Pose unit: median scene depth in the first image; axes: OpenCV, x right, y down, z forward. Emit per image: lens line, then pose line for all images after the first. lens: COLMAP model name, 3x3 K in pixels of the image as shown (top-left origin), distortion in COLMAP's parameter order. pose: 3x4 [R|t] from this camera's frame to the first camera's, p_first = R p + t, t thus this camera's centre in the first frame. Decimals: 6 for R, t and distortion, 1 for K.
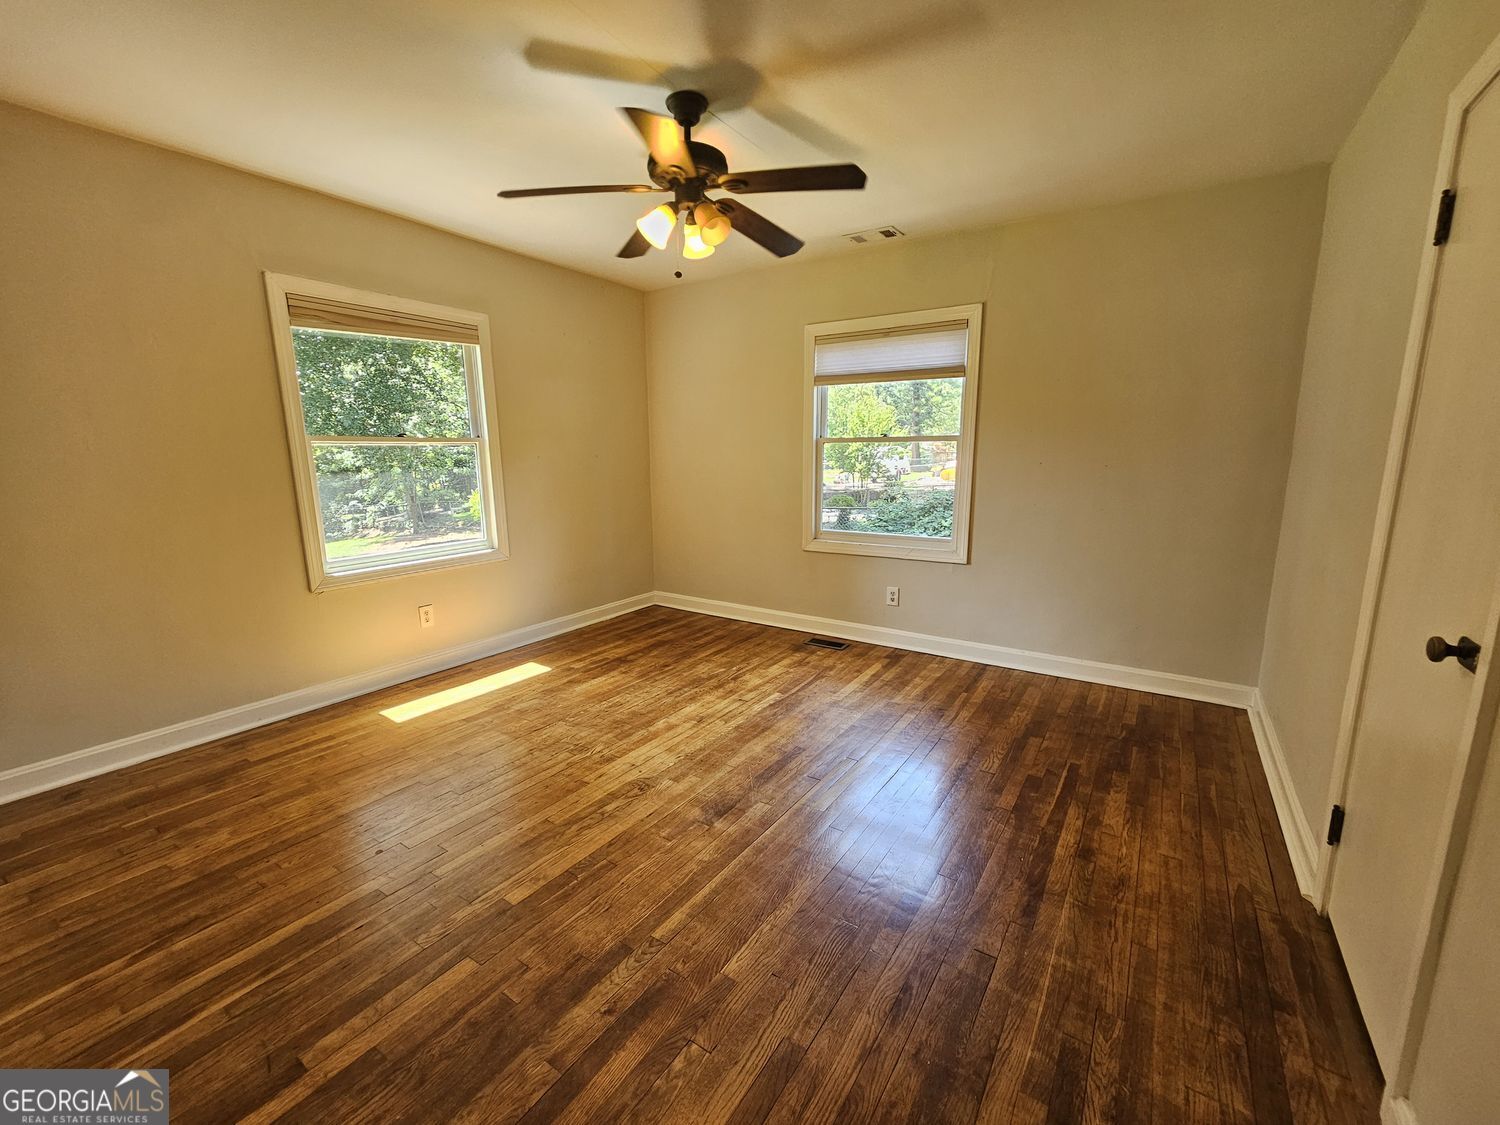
lens RADIAL K [[618.4, 0, 749.4], [0, 618.4, 564.8], [0, 0, 1]] dist [0.000349, -0.000591]
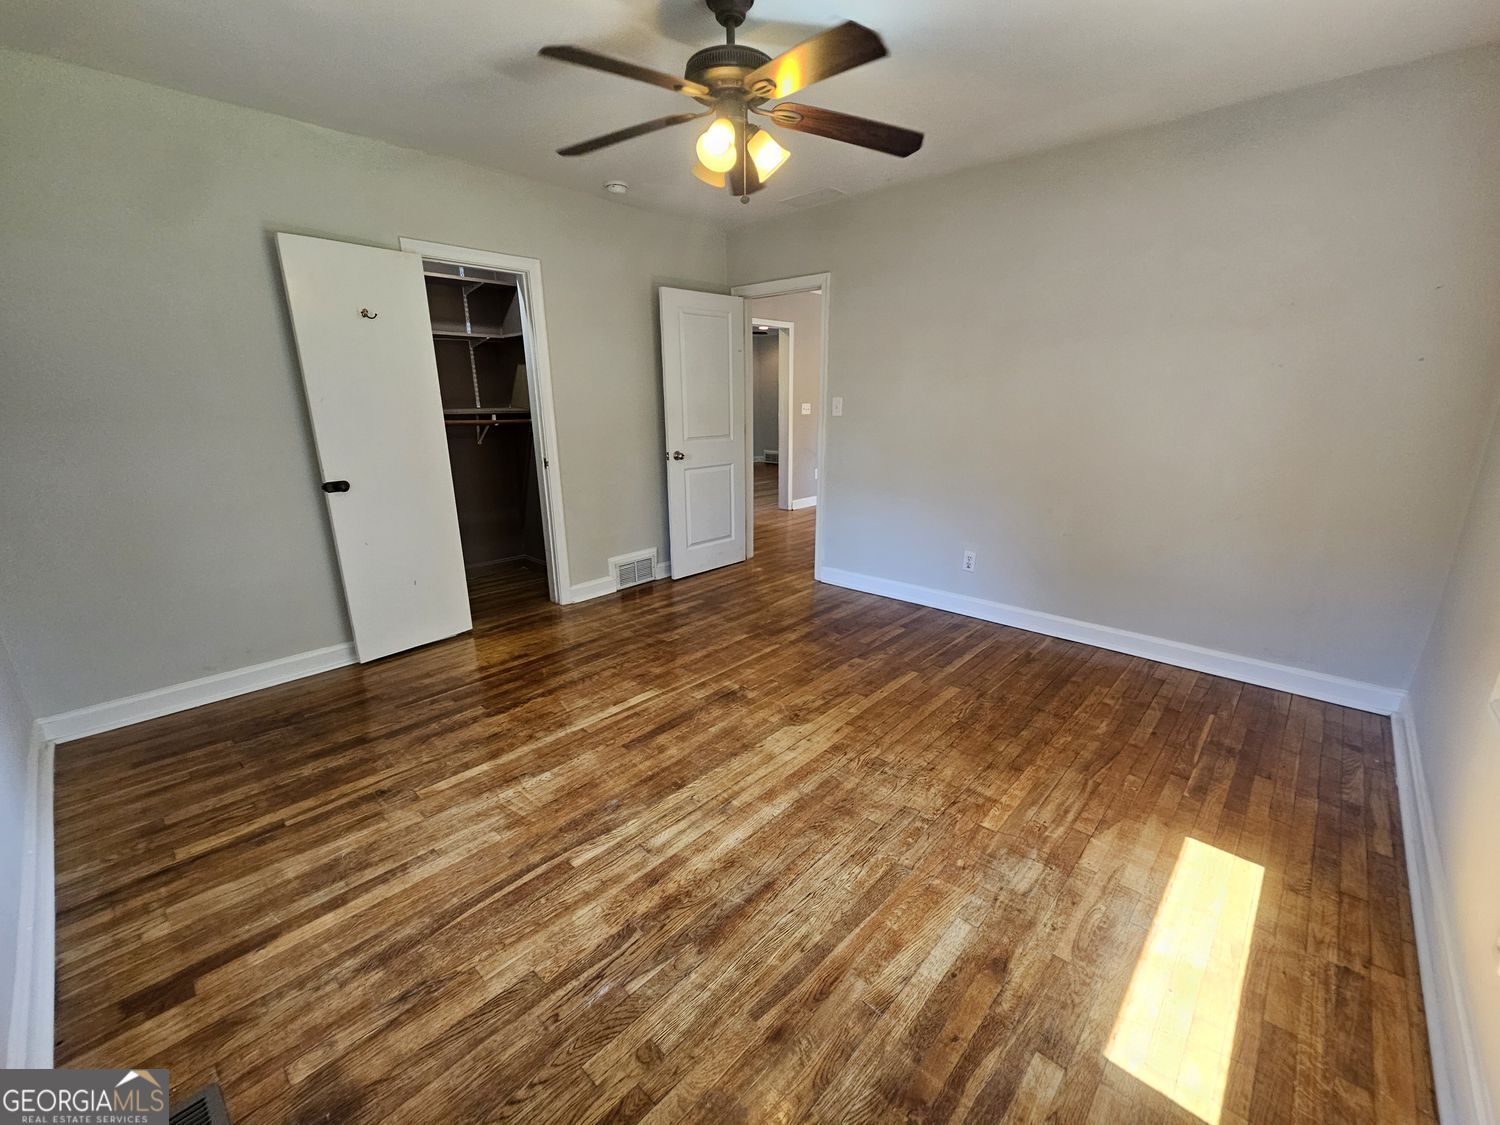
lens RADIAL K [[618.4, 0, 752.3], [0, 618.4, 564.5], [0, 0, 1]] dist [0.000349, -0.000591]
pose [[-0.987137, -0.033128, 0.156405, -0.207776], [0.038619, 0.899916, 0.434351, -0.294042], [-0.155141, 0.434804, -0.887061, 1.495150]]
